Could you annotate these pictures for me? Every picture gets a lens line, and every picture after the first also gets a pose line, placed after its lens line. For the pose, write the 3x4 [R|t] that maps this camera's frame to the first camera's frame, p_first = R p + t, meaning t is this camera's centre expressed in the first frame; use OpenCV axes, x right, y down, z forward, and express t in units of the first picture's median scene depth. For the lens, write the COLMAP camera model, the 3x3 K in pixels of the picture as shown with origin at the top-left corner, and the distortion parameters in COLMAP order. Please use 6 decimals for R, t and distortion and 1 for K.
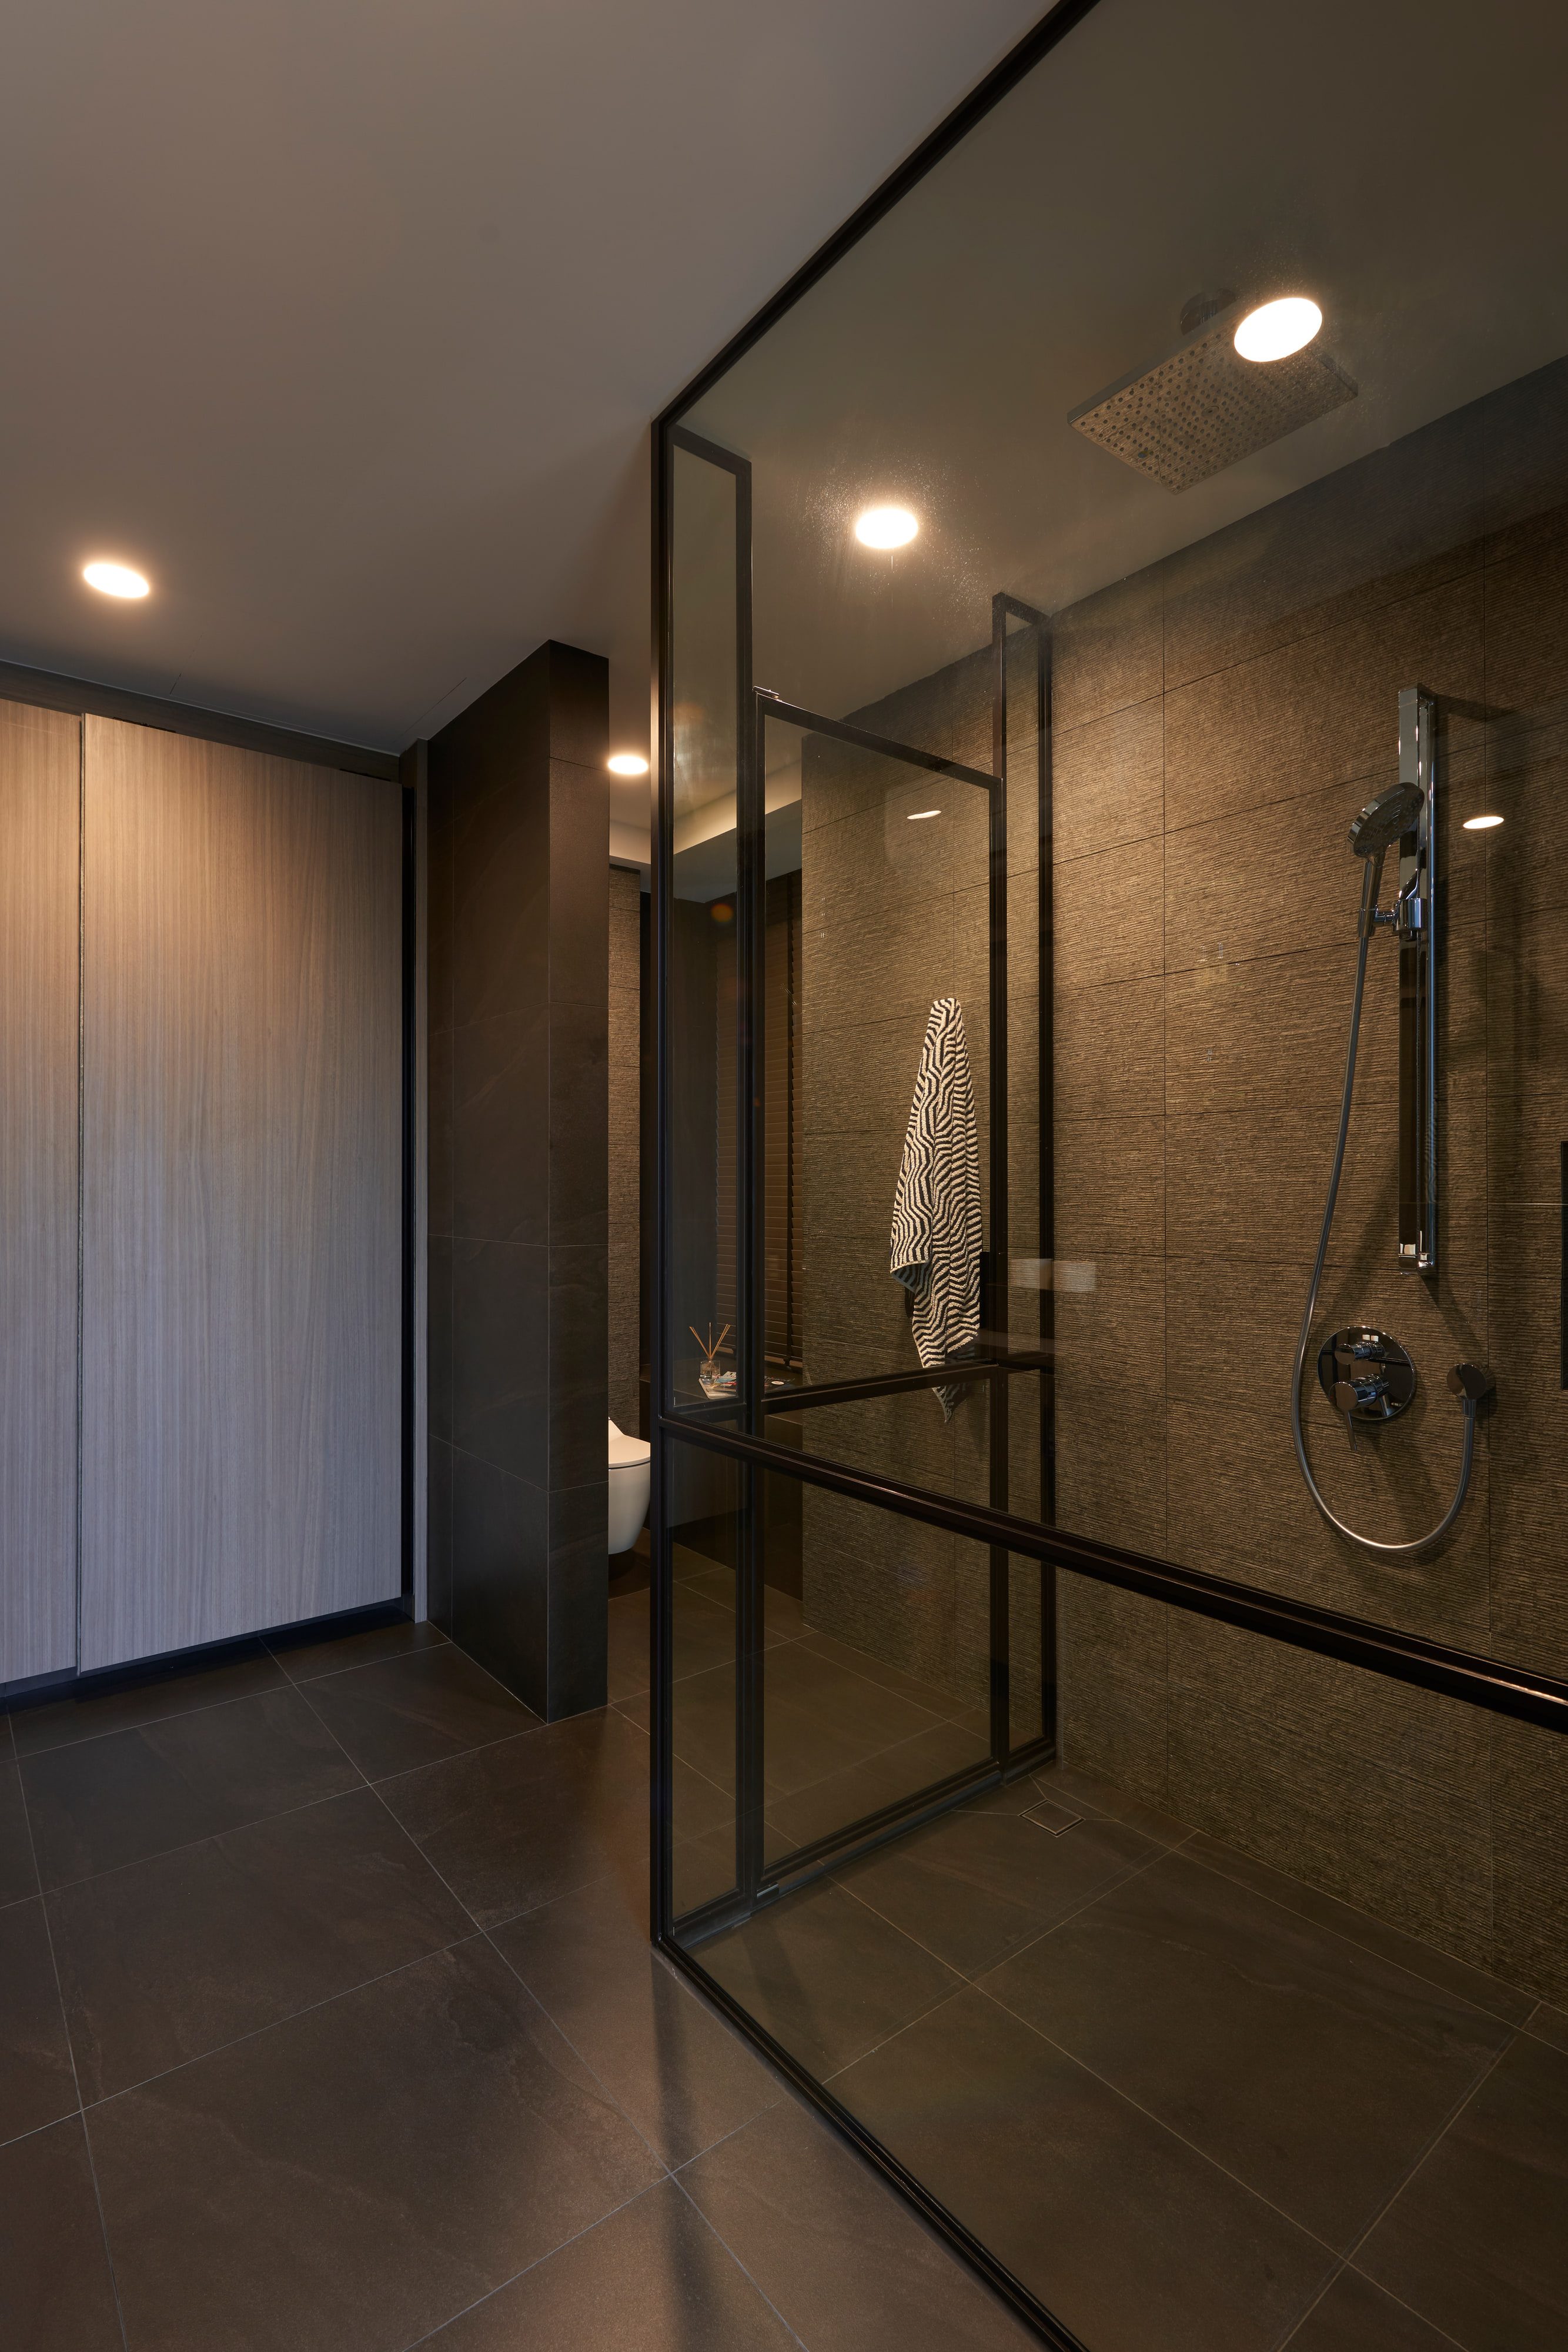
lens RADIAL K [[1076.3, 0, 782.4], [0, 1076.3, 1183.3], [0, 0, 1]] dist [0.000458, 0.000039]
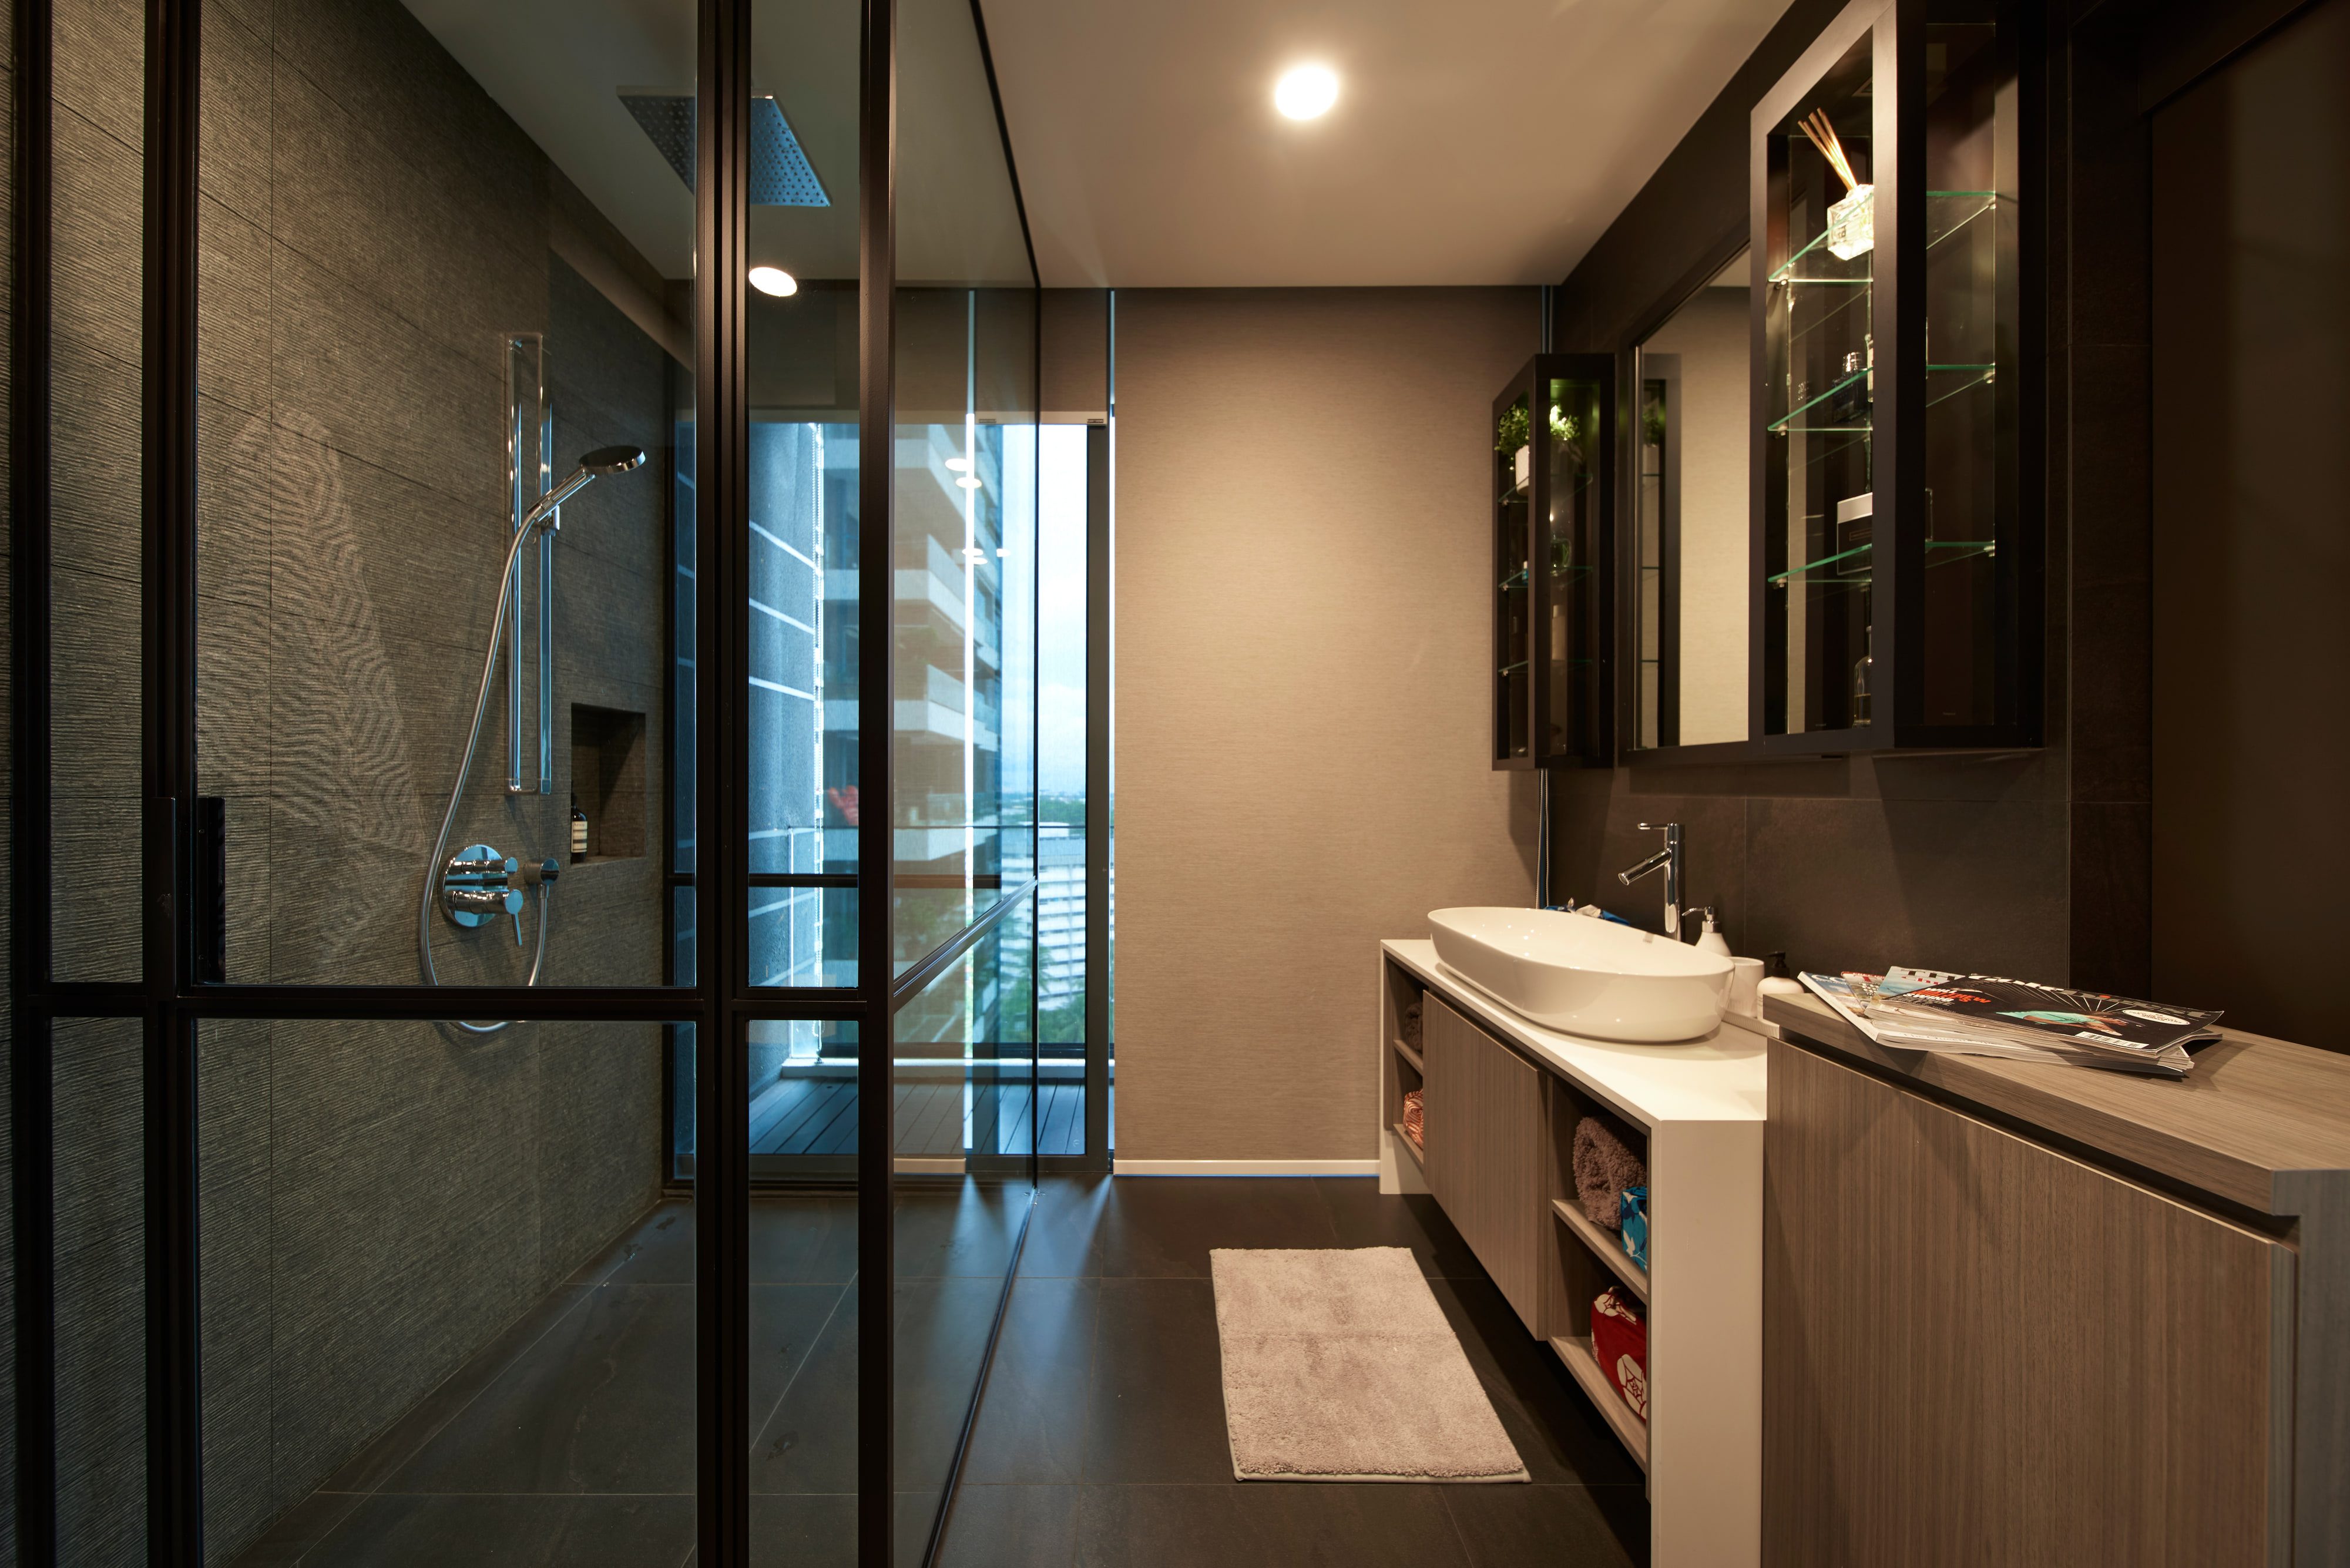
lens RADIAL K [[906.4, 0, 1166.7], [0, 906.4, 787.0], [0, 0, 1]] dist [-0.000046, 0.000057]
pose [[-0.795152, -0.004112, 0.606396, -0.412322], [-0.009140, 0.999945, -0.005205, 0.045662], [-0.606342, -0.009681, -0.795145, 0.871651]]
